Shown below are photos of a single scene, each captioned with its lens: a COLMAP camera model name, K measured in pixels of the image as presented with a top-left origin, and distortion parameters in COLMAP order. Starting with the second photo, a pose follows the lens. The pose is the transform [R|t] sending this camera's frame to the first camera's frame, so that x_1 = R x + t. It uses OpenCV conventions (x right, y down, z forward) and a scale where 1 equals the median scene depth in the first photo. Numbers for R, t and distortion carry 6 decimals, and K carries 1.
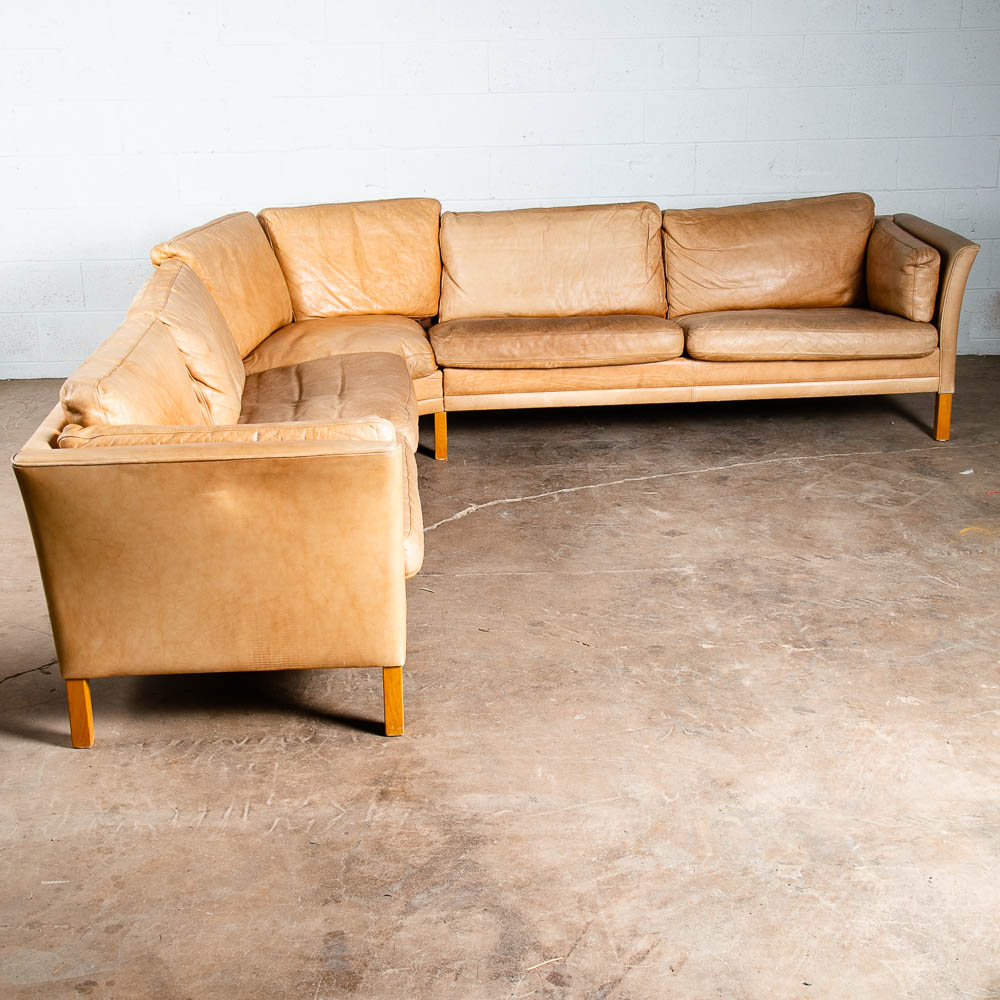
lens RADIAL K [[1474.2, 0, 498.9], [0, 1474.2, 483.8], [0, 0, 1]] dist [-0.021678, 0.059249]
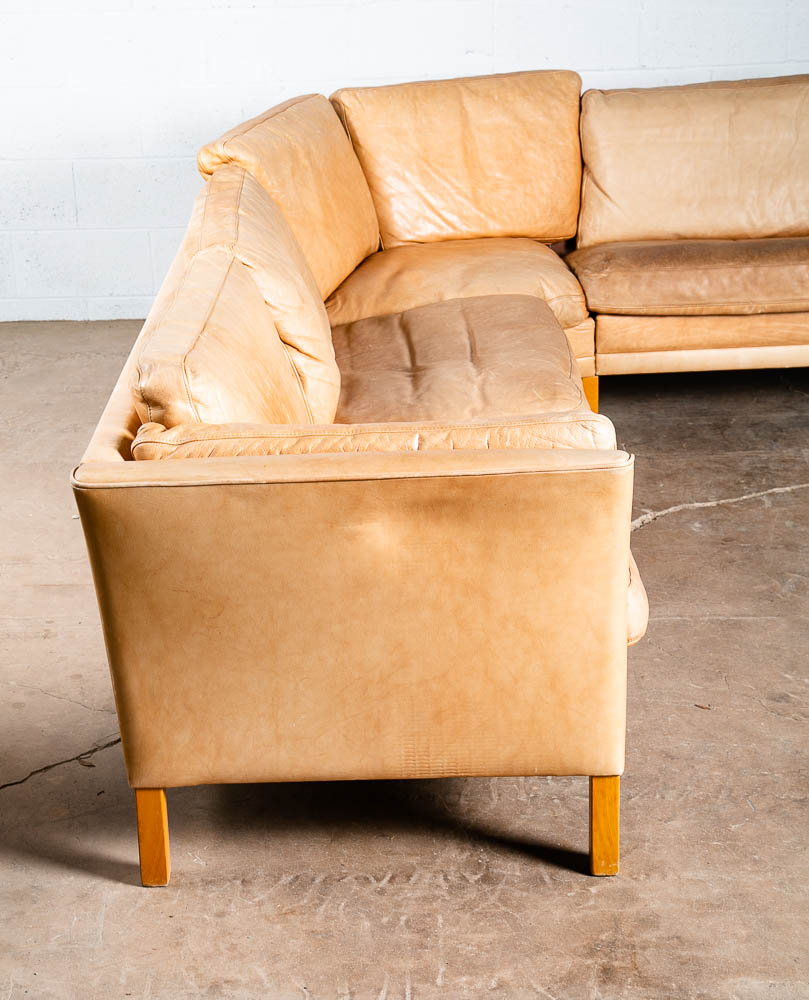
lens RADIAL K [[1907.8, 0, 387.5], [0, 1907.8, 480.4], [0, 0, 1]] dist [0.182232, -0.126057]
pose [[0.997230, 0.004864, -0.074219, -0.099762], [-0.002840, 0.999622, 0.027356, -0.034019], [0.074324, -0.027069, 0.996867, 0.100519]]
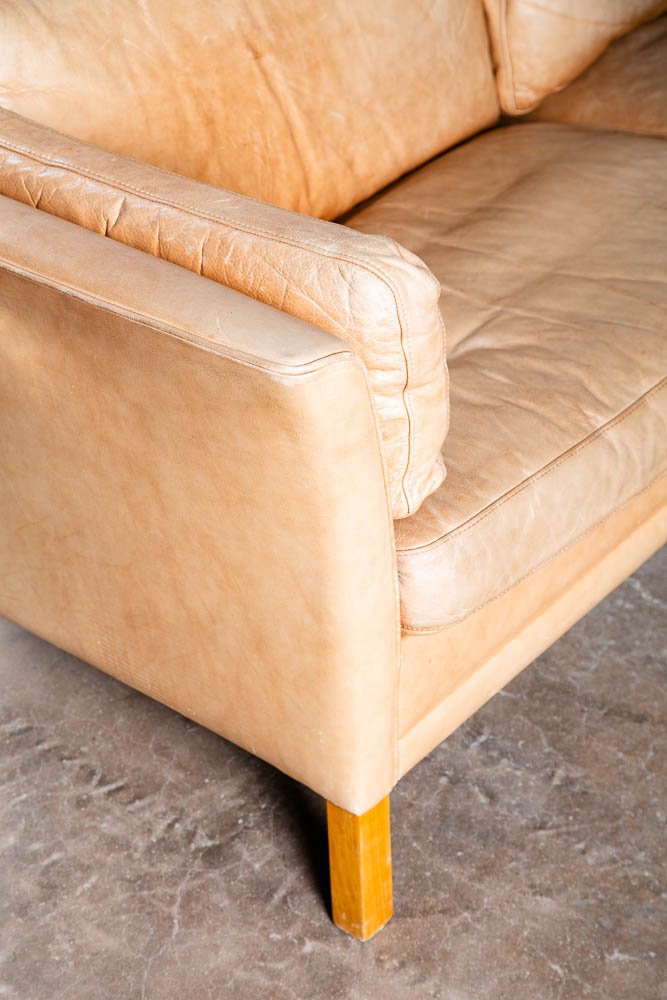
lens RADIAL K [[2097.2, 0, 333.5], [0, 2097.2, 500.0], [0, 0, 1]] dist [0.320999, -0.073300]
pose [[0.717773, 0.385583, -0.579765, 0.227789], [-0.181936, 0.907599, 0.378370, -0.172798], [0.672087, -0.166103, 0.721601, 0.529148]]
